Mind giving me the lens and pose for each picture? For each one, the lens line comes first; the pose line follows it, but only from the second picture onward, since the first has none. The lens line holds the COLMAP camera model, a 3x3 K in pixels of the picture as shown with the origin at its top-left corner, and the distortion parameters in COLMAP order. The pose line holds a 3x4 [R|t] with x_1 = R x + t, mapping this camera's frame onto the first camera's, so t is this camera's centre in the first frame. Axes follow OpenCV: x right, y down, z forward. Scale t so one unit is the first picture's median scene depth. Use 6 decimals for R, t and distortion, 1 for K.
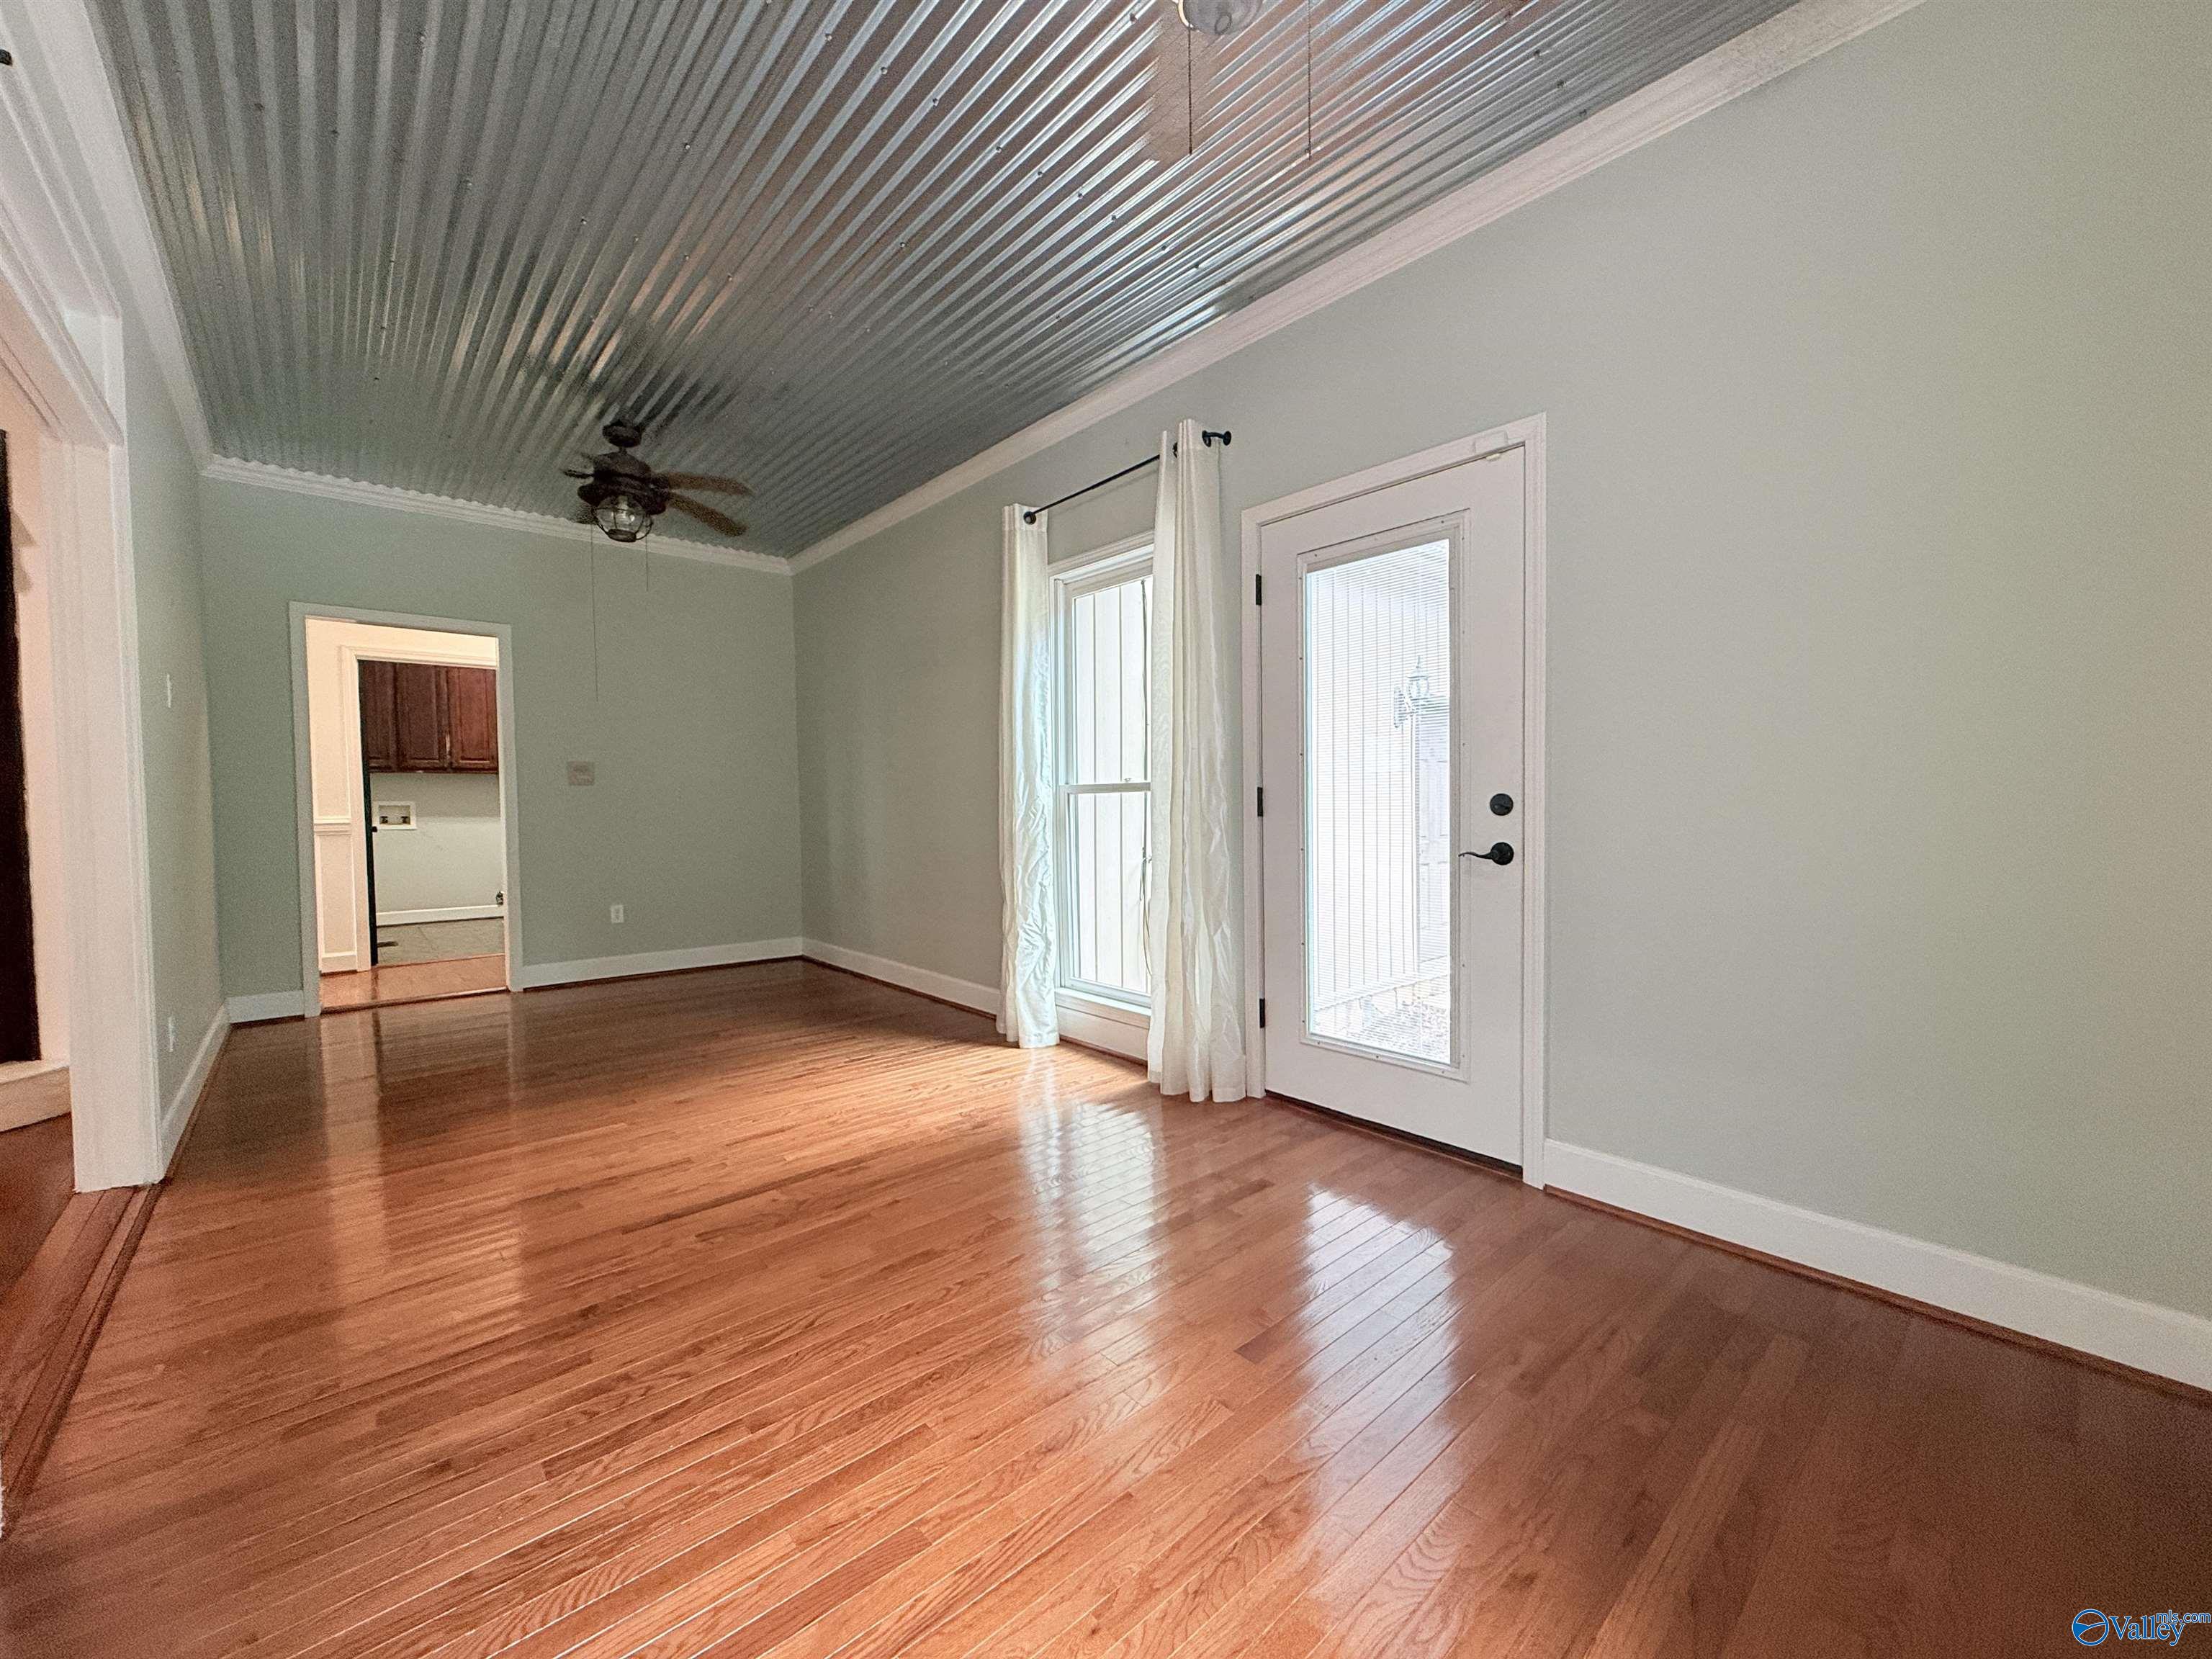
lens RADIAL K [[880.2, 0, 1103.4], [0, 880.2, 843.2], [0, 0, 1]] dist [-0.000719, -0.000123]
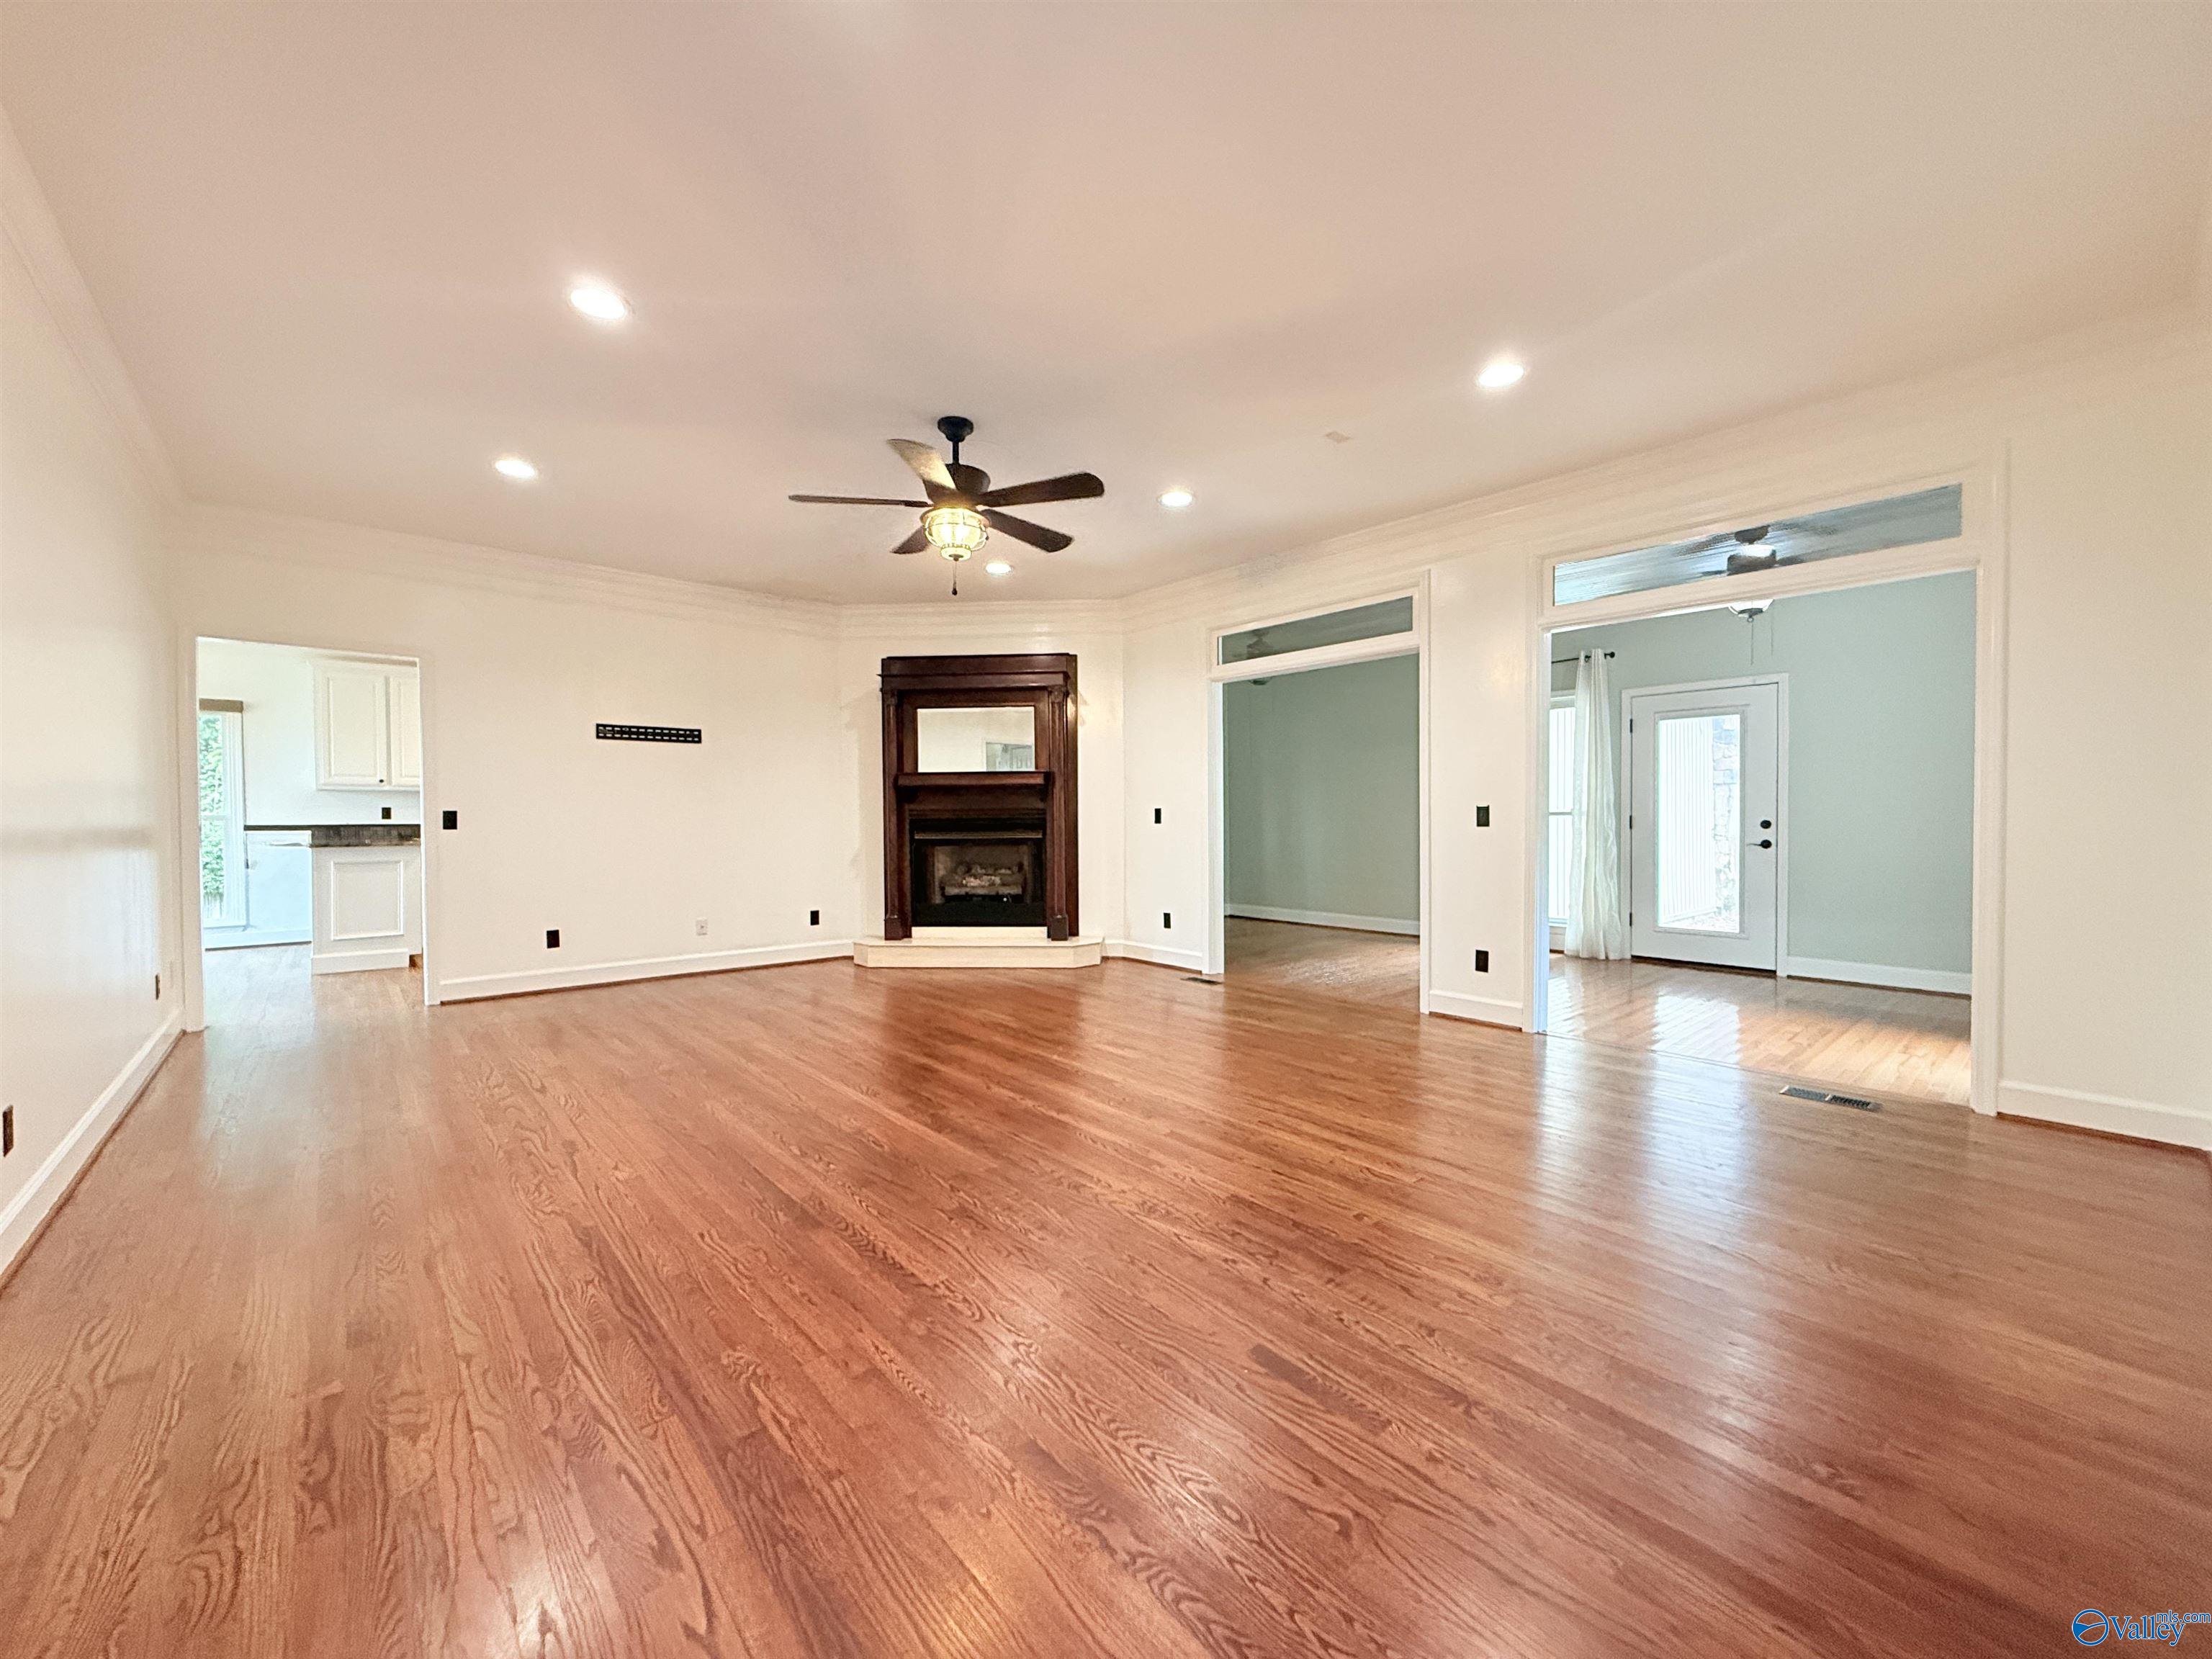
lens RADIAL K [[879.5, 0, 1107.0], [0, 879.5, 832.8], [0, 0, 1]] dist [-0.000264, -0.000066]
pose [[0.999998, 0.001685, 0.000786, -1.224805], [-0.001676, 0.999941, -0.010694, 0.008329], [-0.000804, 0.010692, 0.999943, -1.286043]]
